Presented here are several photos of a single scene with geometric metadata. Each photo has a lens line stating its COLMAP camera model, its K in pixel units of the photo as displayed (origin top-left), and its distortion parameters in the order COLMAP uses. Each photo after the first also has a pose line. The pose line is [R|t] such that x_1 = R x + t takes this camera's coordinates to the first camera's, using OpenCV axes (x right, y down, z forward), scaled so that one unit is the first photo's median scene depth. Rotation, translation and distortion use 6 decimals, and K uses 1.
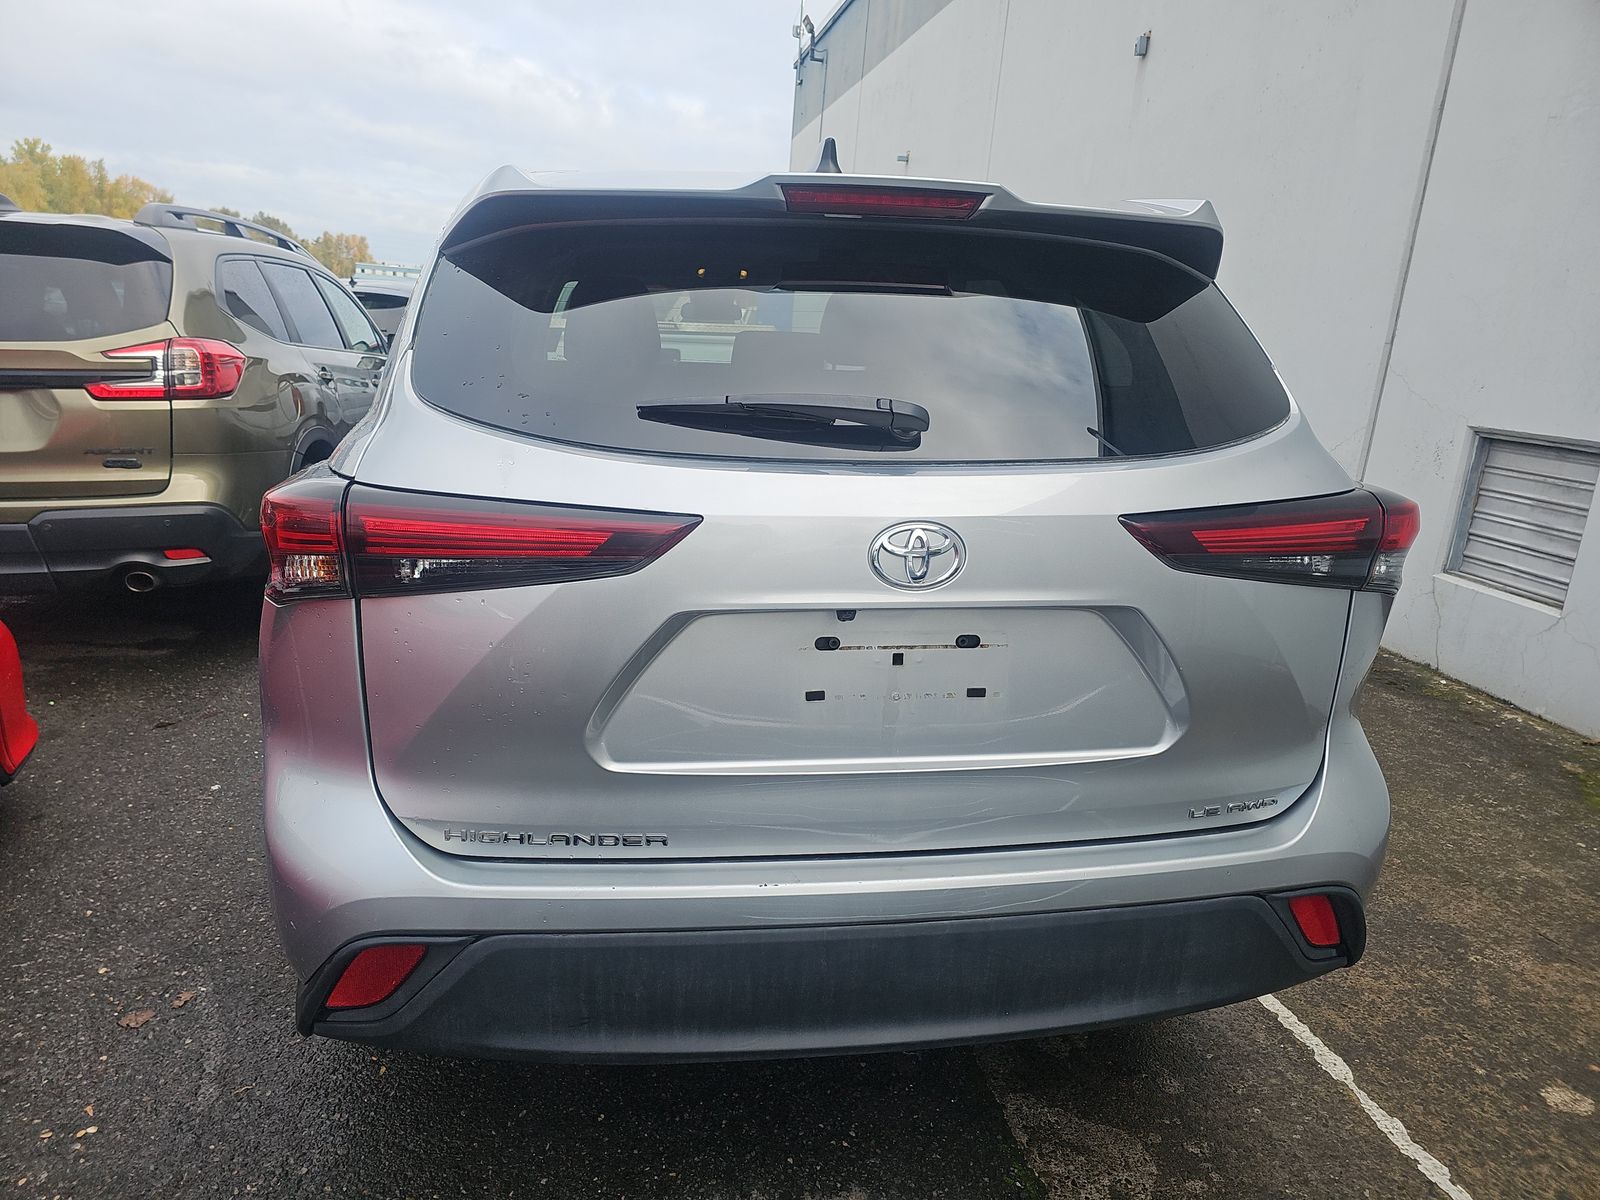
lens RADIAL K [[1083.2, 0, 796.0], [0, 1083.2, 600.4], [0, 0, 1]] dist [0.026002, -0.013372]
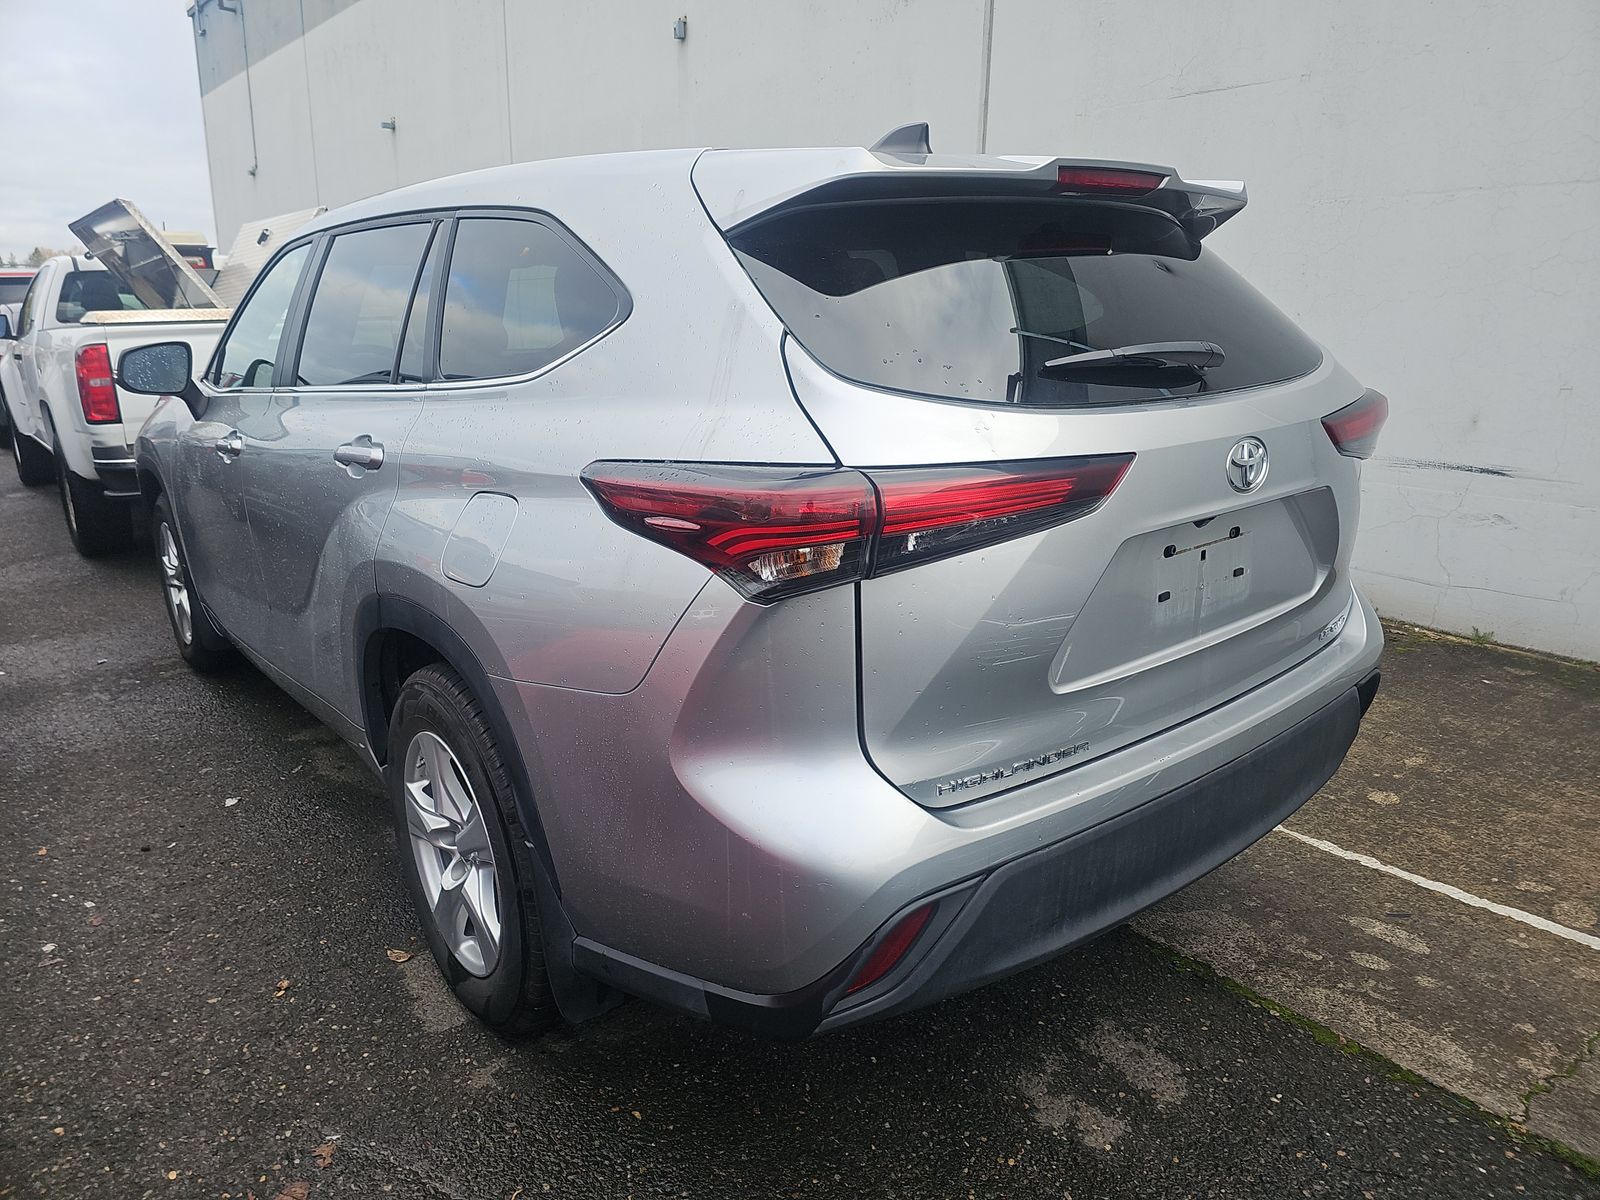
lens RADIAL K [[1083.2, 0, 800.3], [0, 1083.2, 600.8], [0, 0, 1]] dist [0.026002, -0.013372]
pose [[0.850796, -0.185838, 0.491539, -0.701312], [0.175026, 0.982186, 0.068390, -0.045757], [-0.495492, 0.027846, 0.868166, 0.117543]]
